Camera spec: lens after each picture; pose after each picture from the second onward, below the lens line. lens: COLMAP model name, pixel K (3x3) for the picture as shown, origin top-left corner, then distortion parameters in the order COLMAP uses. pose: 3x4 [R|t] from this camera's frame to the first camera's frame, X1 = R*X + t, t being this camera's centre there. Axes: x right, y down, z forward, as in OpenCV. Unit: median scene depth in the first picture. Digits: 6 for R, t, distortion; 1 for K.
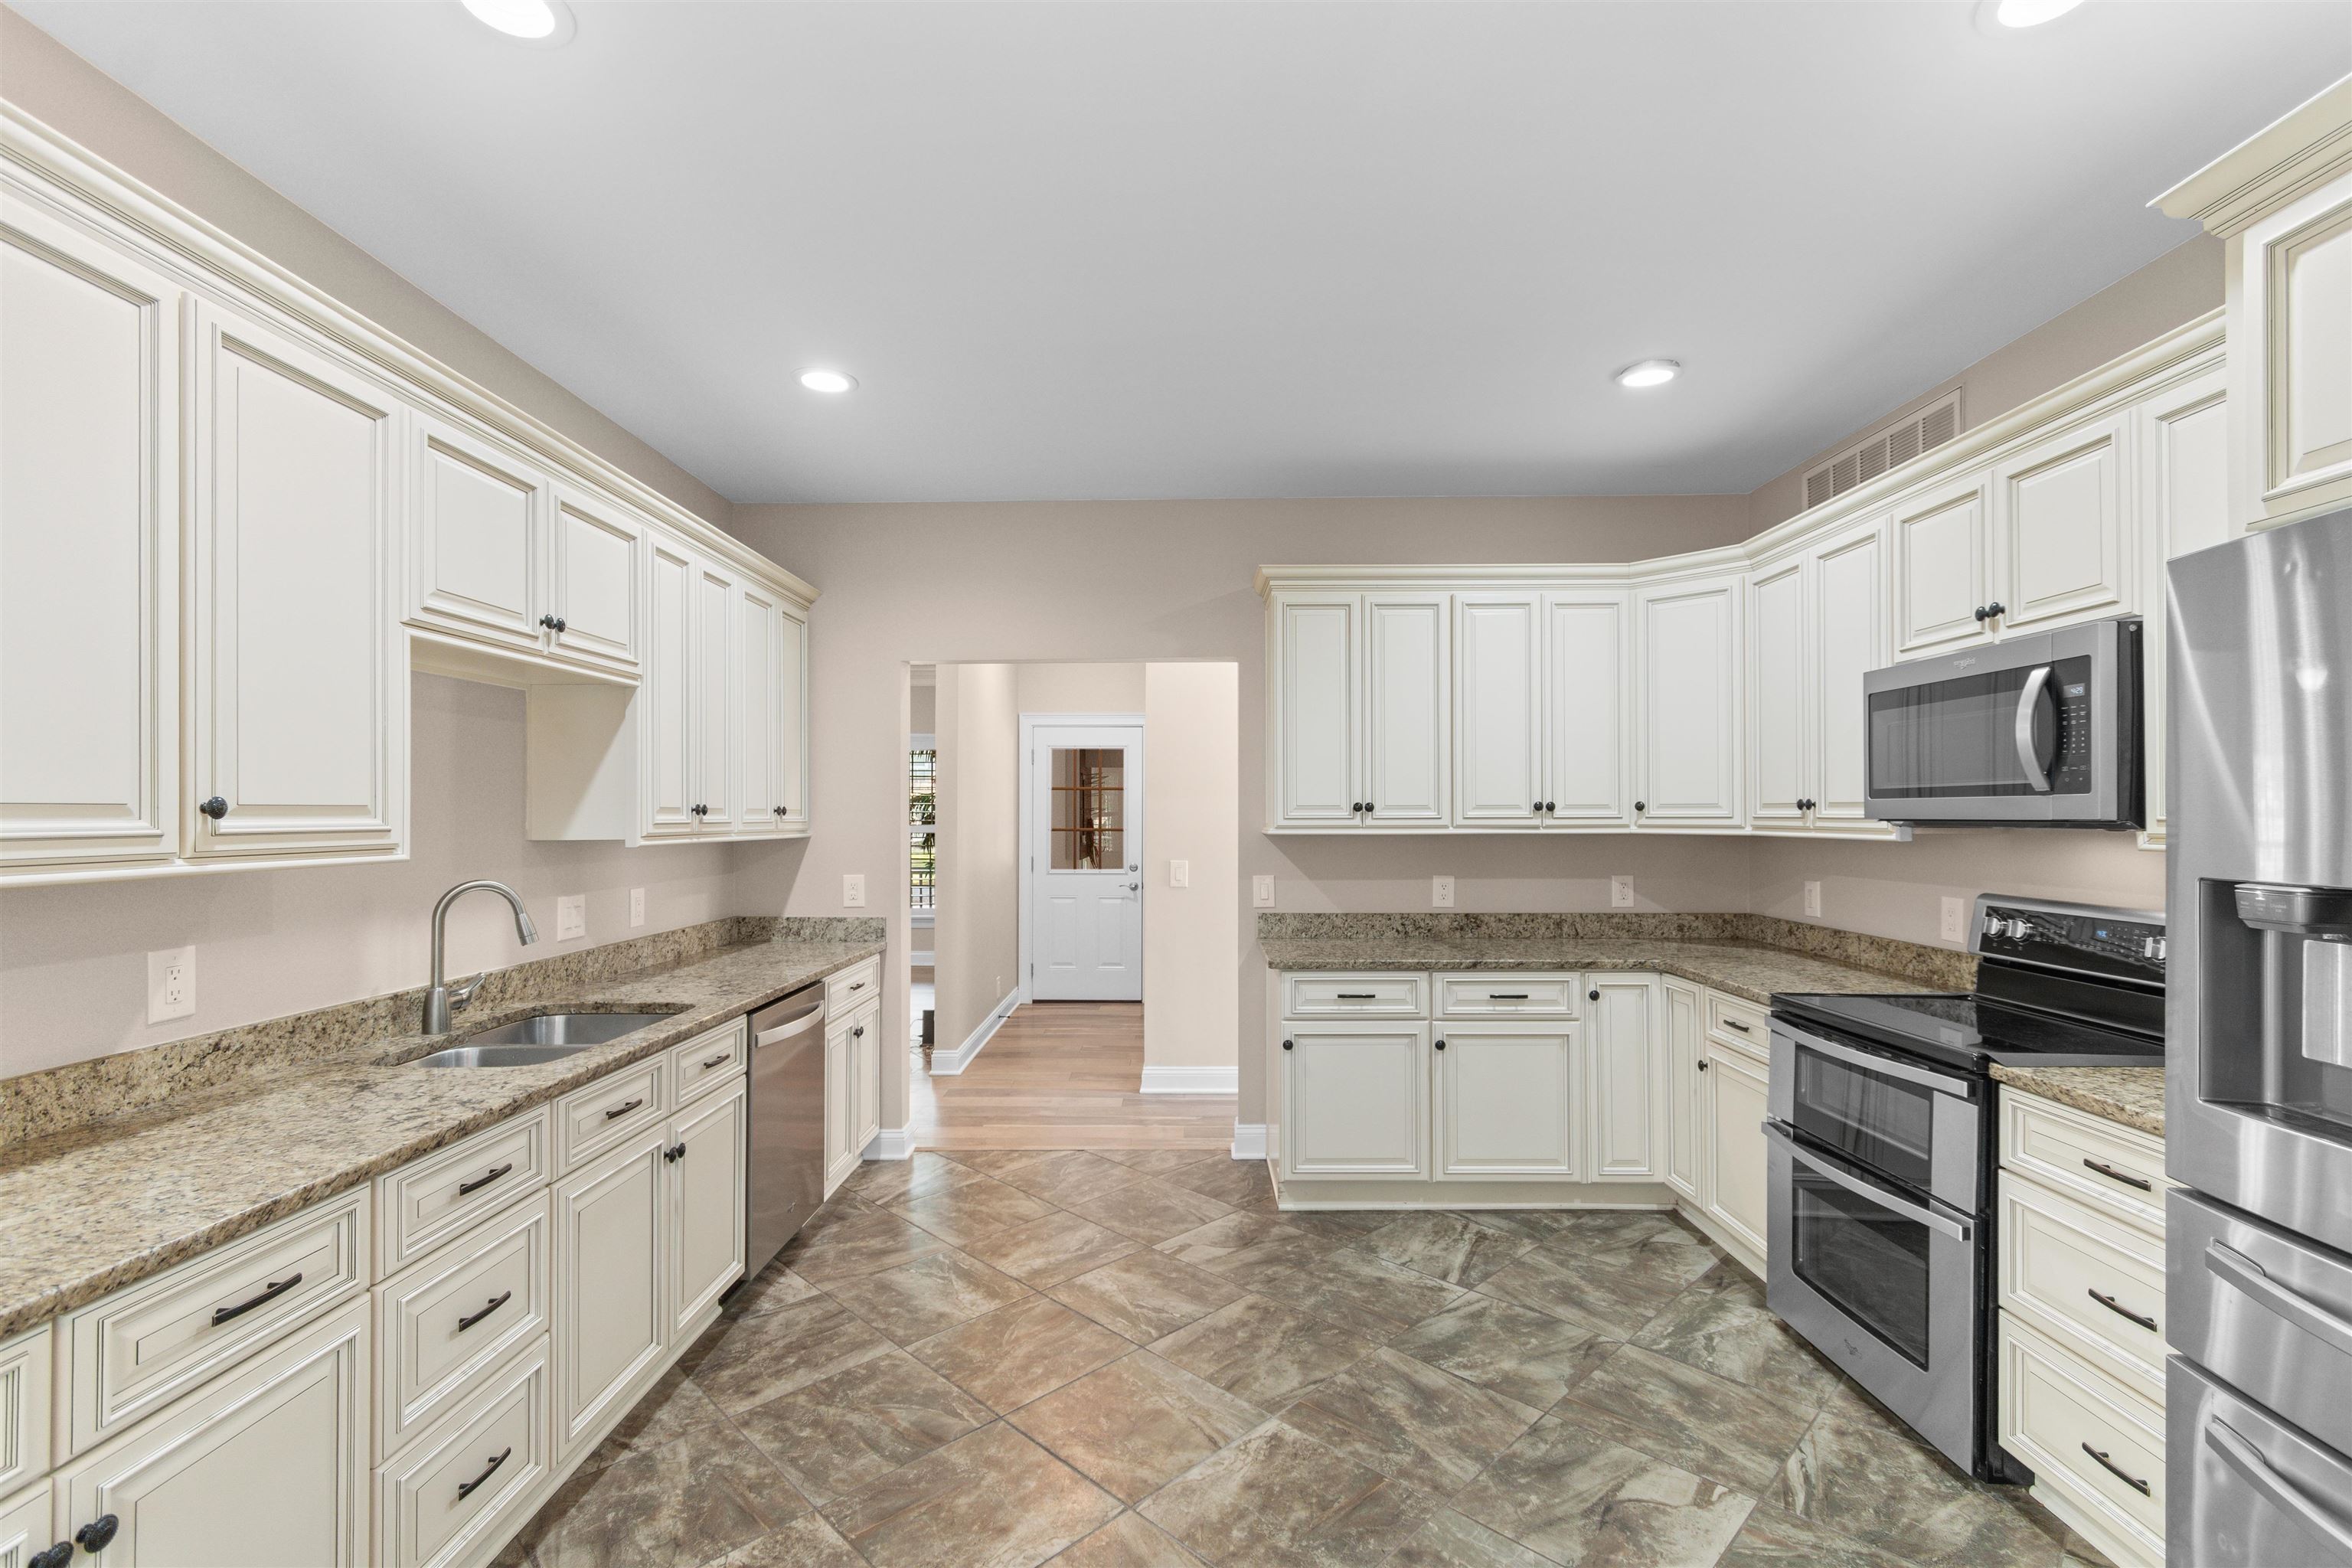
lens RADIAL K [[1046.8, 0, 1175.2], [0, 1046.8, 808.5], [0, 0, 1]] dist [0.014292, -0.001018]
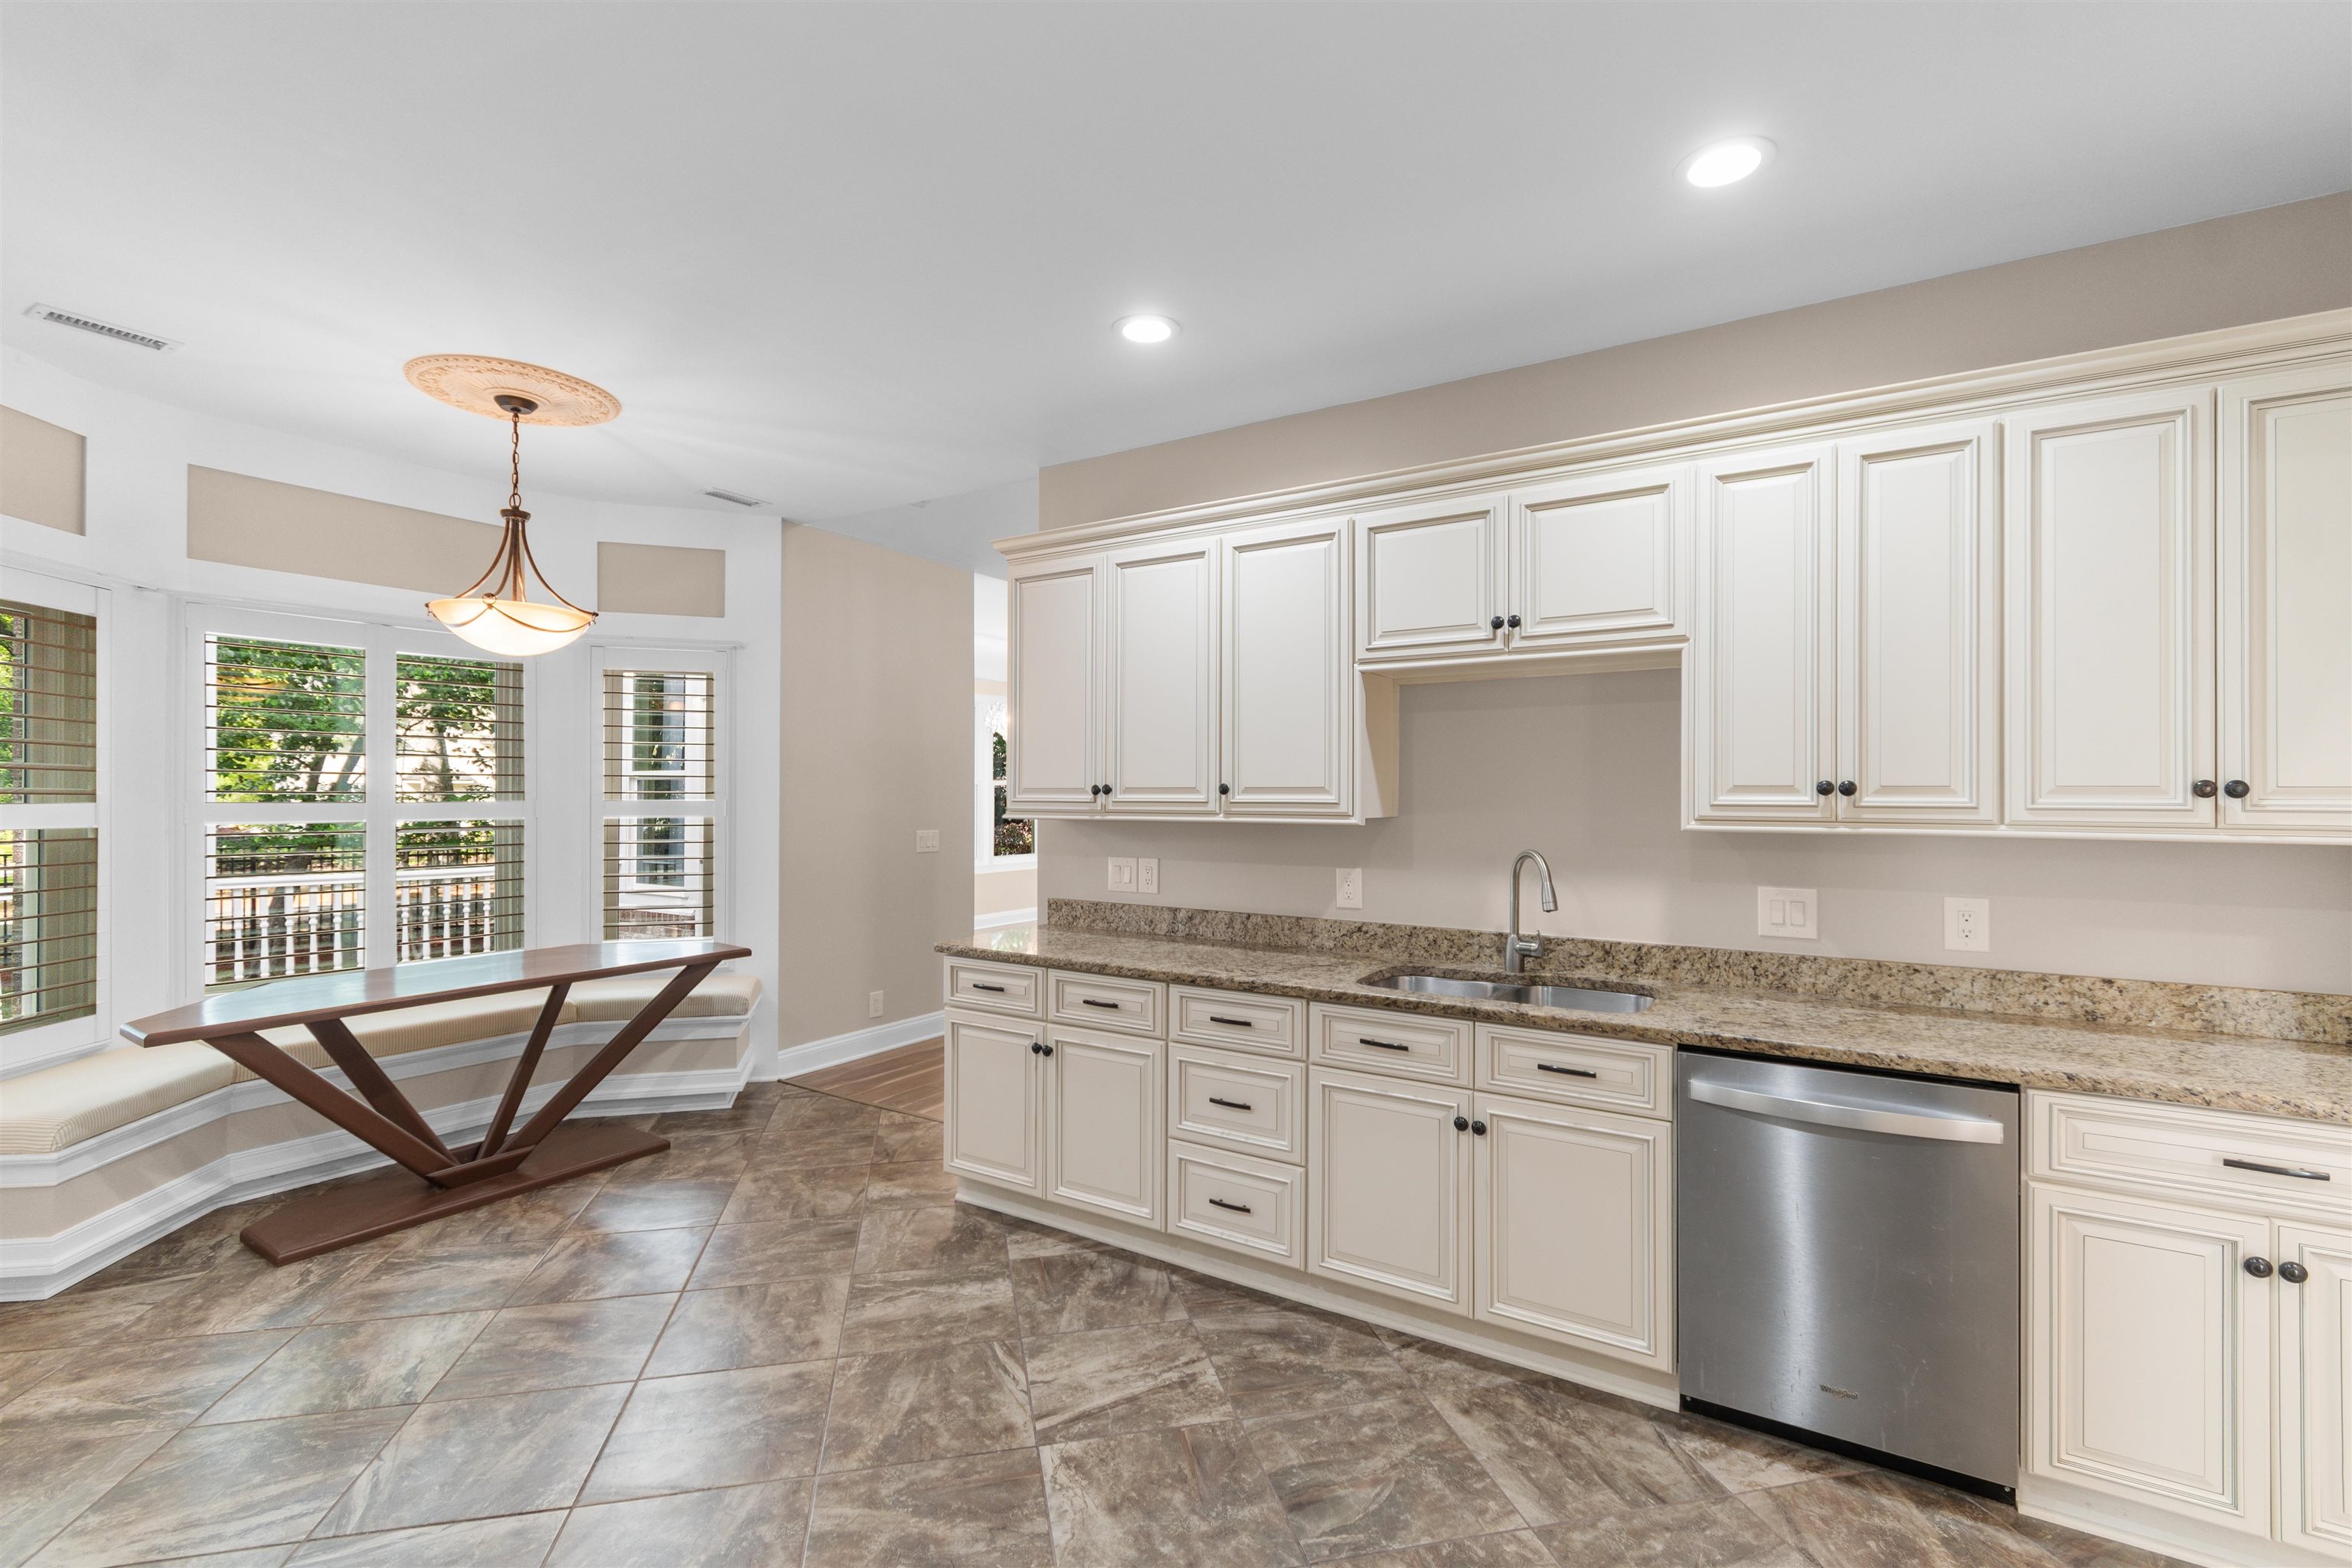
lens RADIAL K [[1033.8, 0, 1176.0], [0, 1033.8, 784.0], [0, 0, 1]] dist [0.003298, -0.000990]
pose [[-0.524311, -0.007164, -0.851497, 0.533978], [0.001904, 0.999952, -0.009586, 0.005065], [0.851525, -0.006647, -0.524273, 1.295248]]
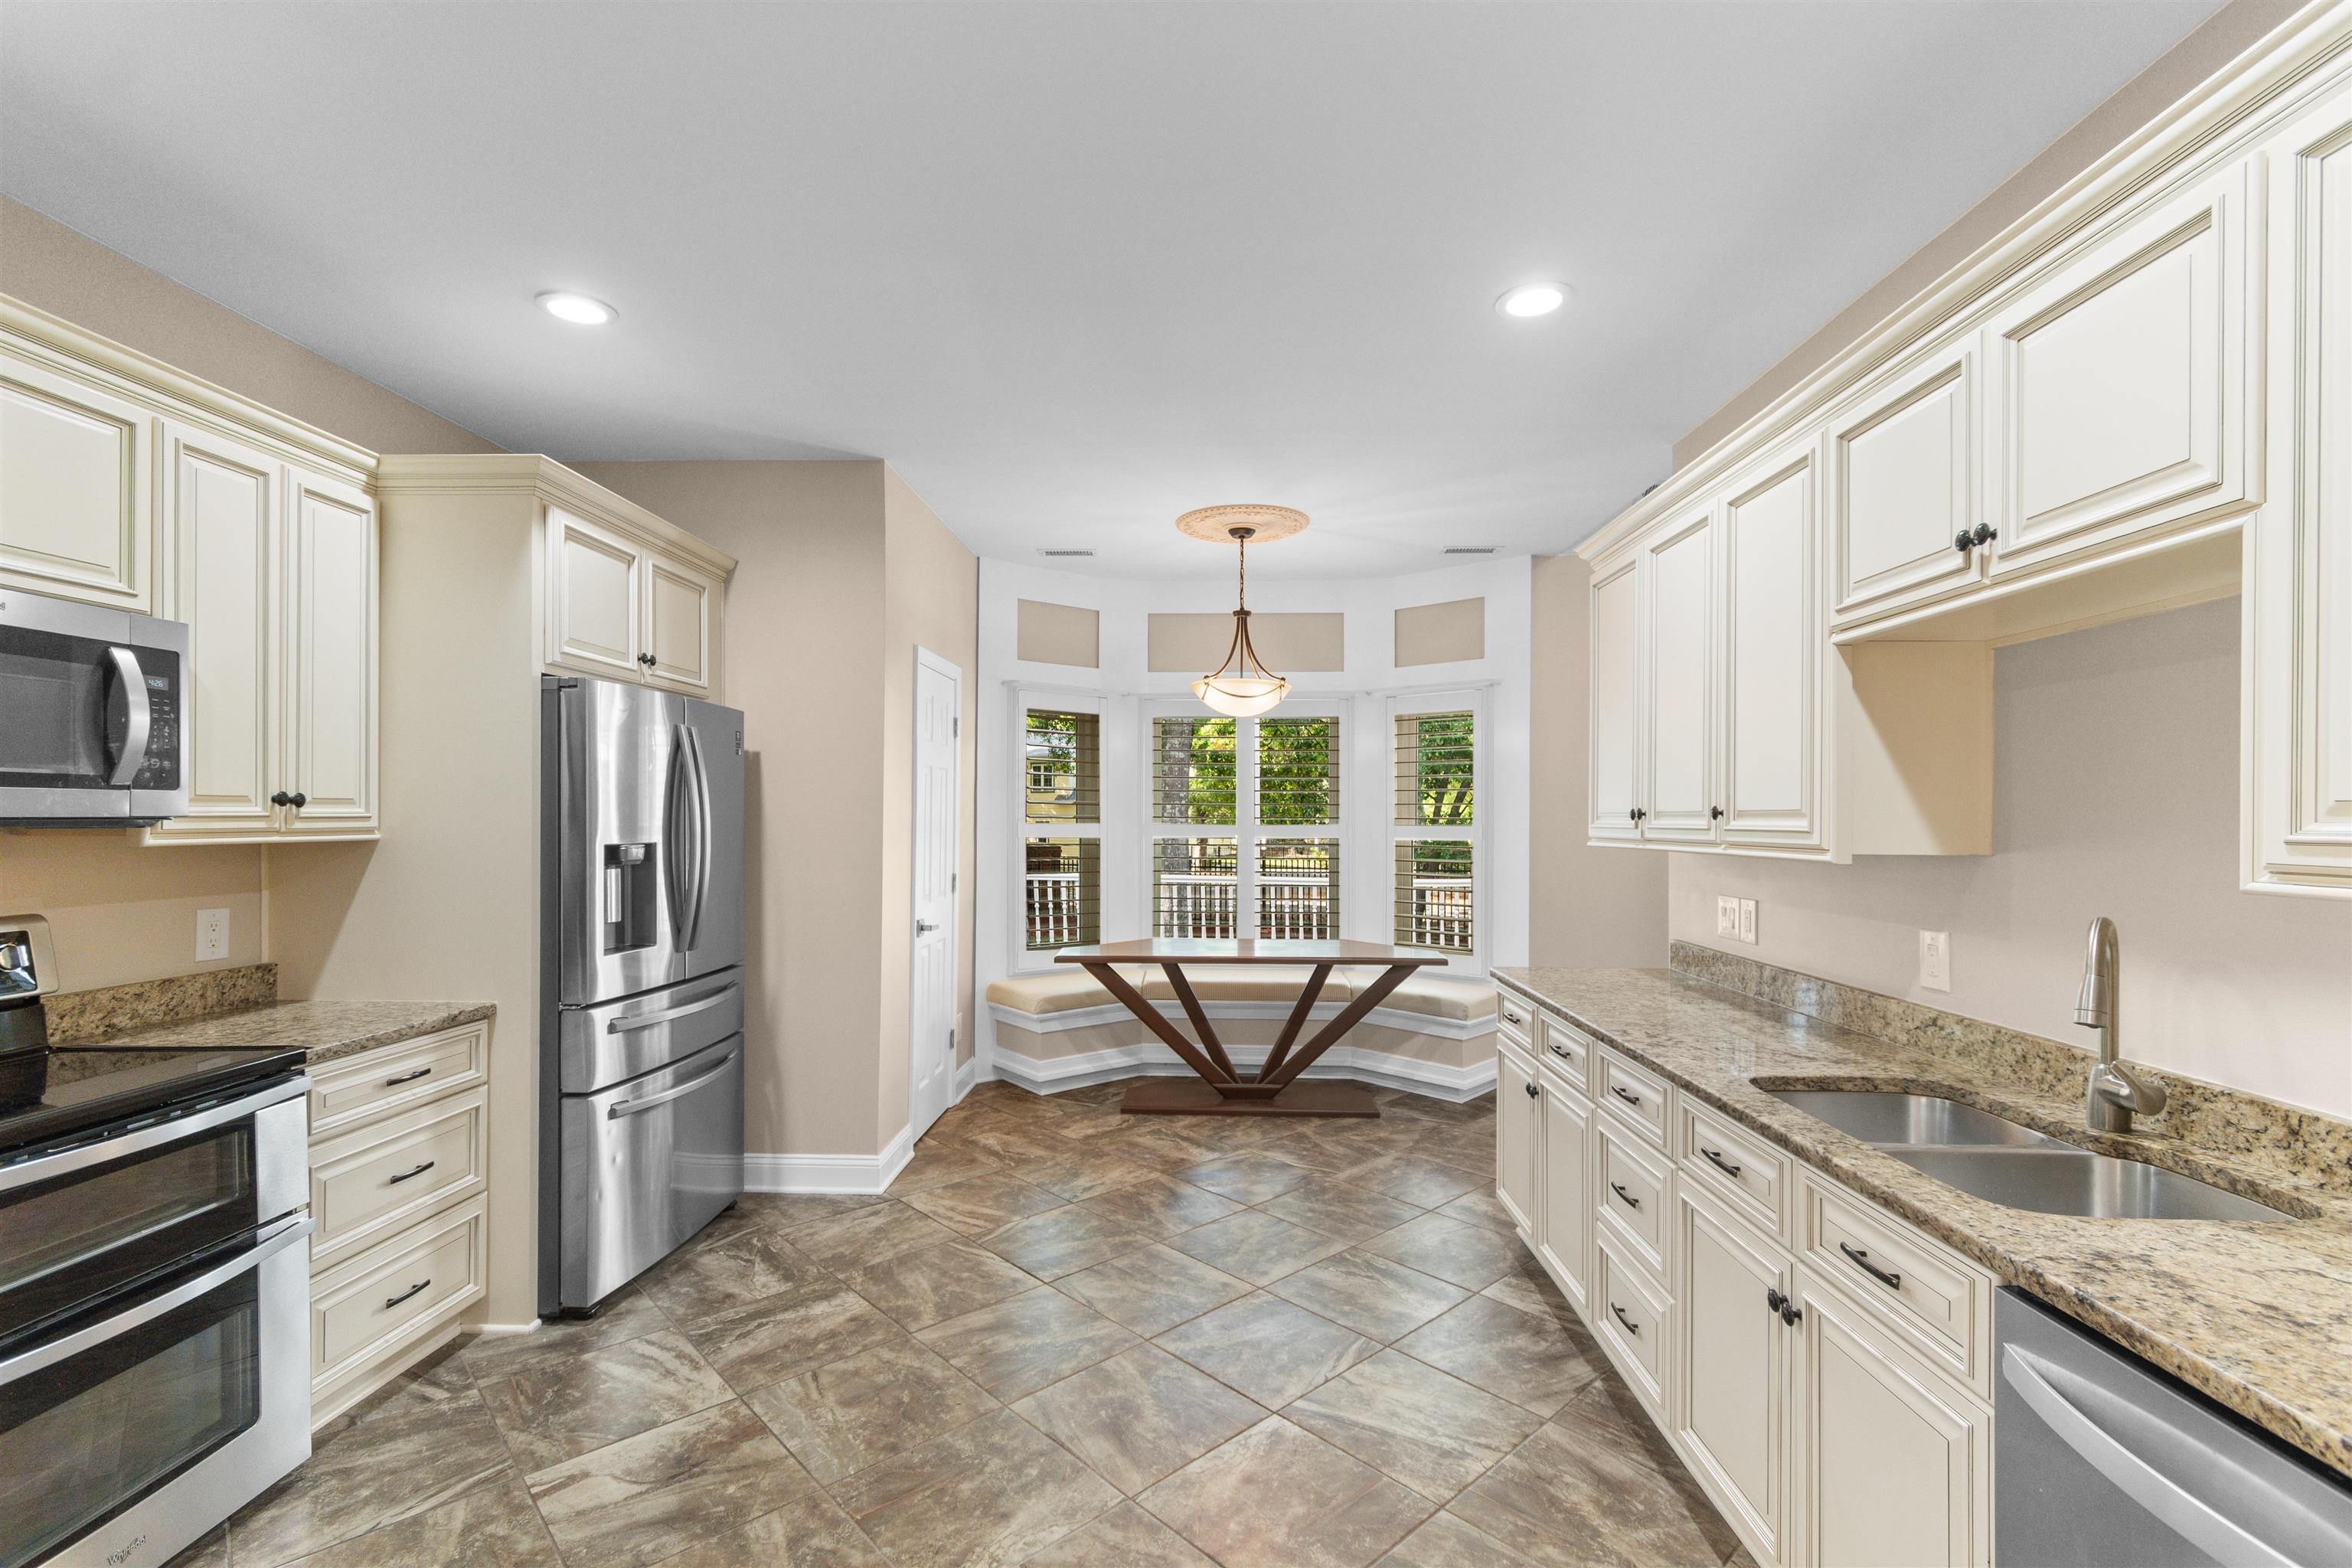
lens RADIAL K [[1046.8, 0, 1175.2], [0, 1046.8, 808.5], [0, 0, 1]] dist [0.014292, -0.001018]
pose [[-0.999690, -0.000874, 0.024900, -0.093754], [-0.001166, 0.999931, -0.011712, 0.007828], [-0.024888, -0.011737, -0.999621, 1.722309]]
